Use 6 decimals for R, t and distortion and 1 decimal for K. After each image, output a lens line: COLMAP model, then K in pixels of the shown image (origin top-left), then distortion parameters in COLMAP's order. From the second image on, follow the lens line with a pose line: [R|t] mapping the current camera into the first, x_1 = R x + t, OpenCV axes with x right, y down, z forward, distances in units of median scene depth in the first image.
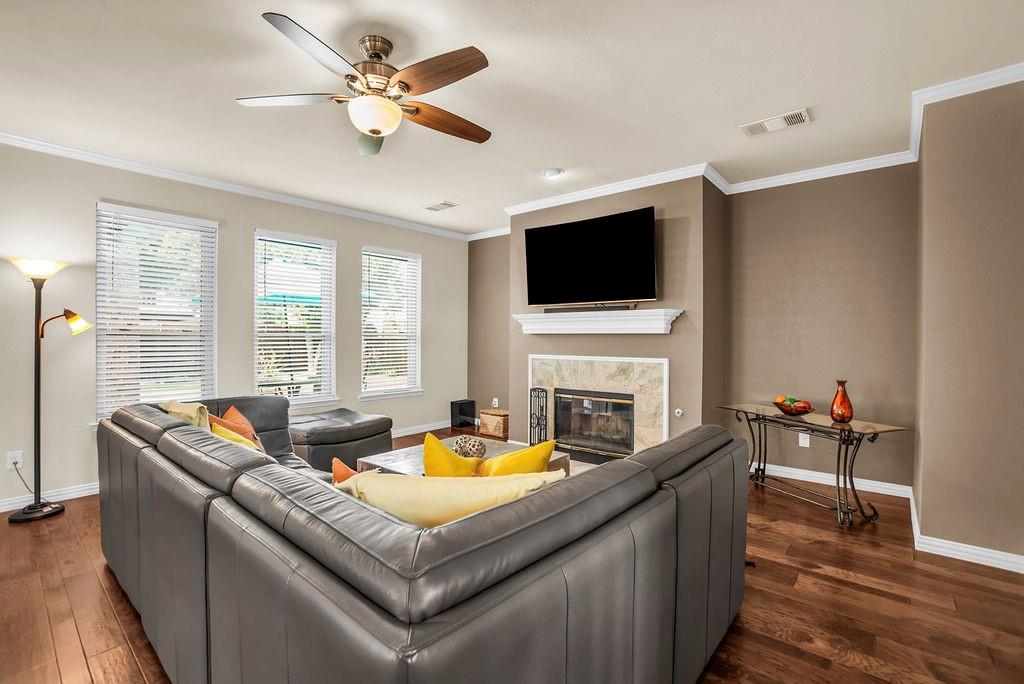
lens RADIAL K [[479.2, 0, 513.1], [0, 479.2, 339.2], [0, 0, 1]] dist [-0.033920, -0.000825]
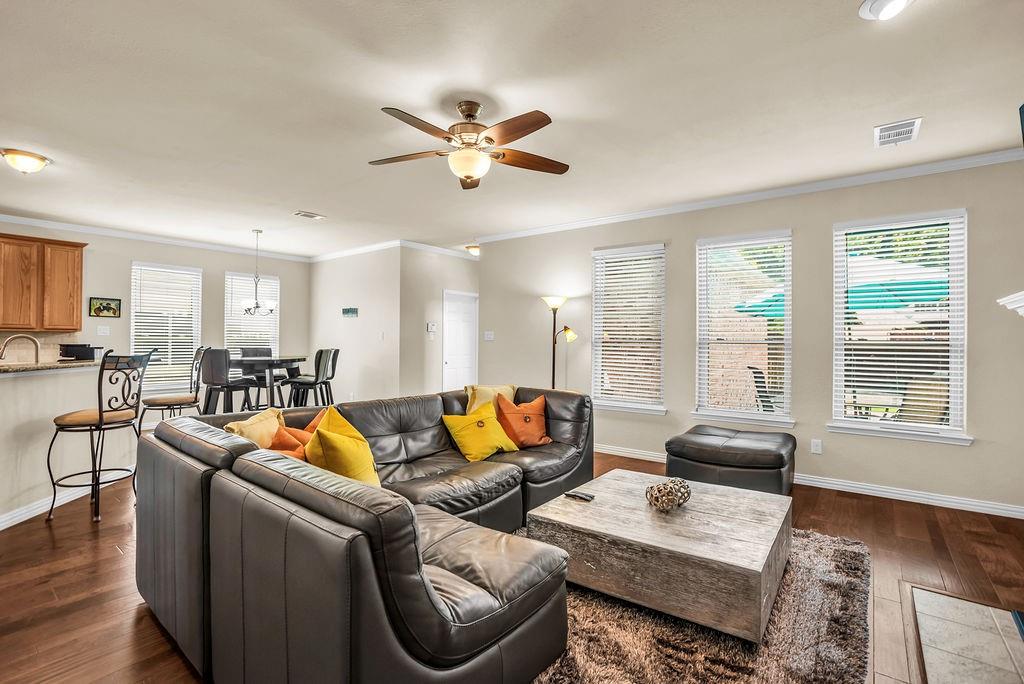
lens RADIAL K [[479.2, 0, 504.4], [0, 479.2, 344.0], [0, 0, 1]] dist [-0.033920, -0.000825]
pose [[0.002464, 0.009099, -0.999956, 0.496569], [-0.011622, 0.999891, 0.009070, -0.010397], [0.999929, 0.011599, 0.002570, 0.566512]]
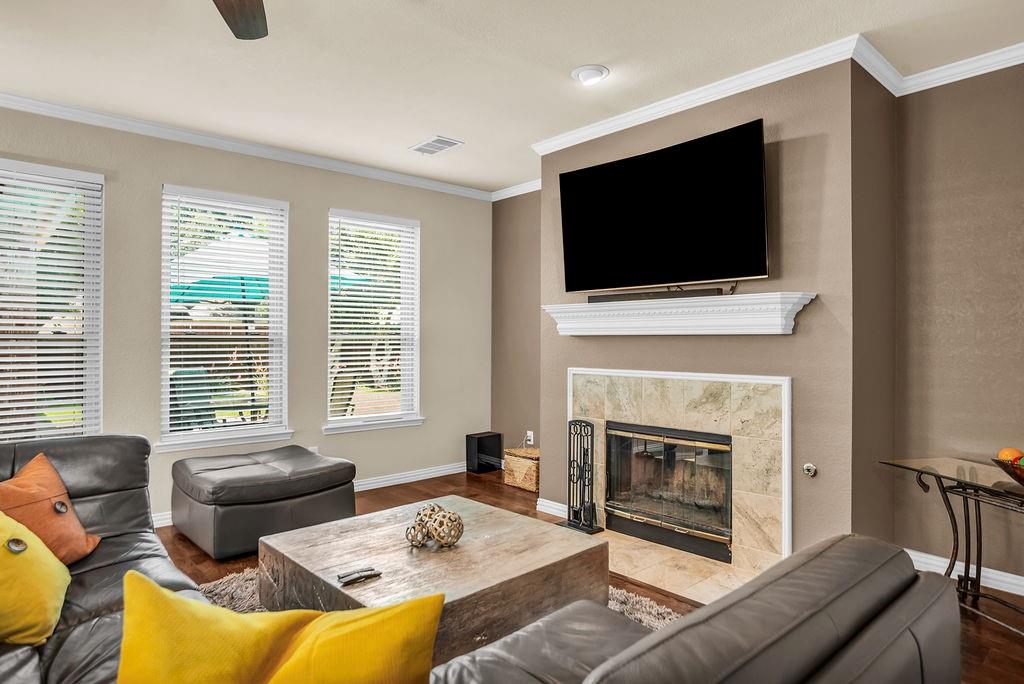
lens RADIAL K [[612.9, 0, 517.5], [0, 612.9, 334.1], [0, 0, 1]] dist [-0.002133, 0.008802]
pose [[0.990645, -0.003835, -0.136409, 0.088407], [0.001885, 0.999894, -0.014421, -0.001527], [0.136450, 0.014029, 0.990548, 0.190140]]
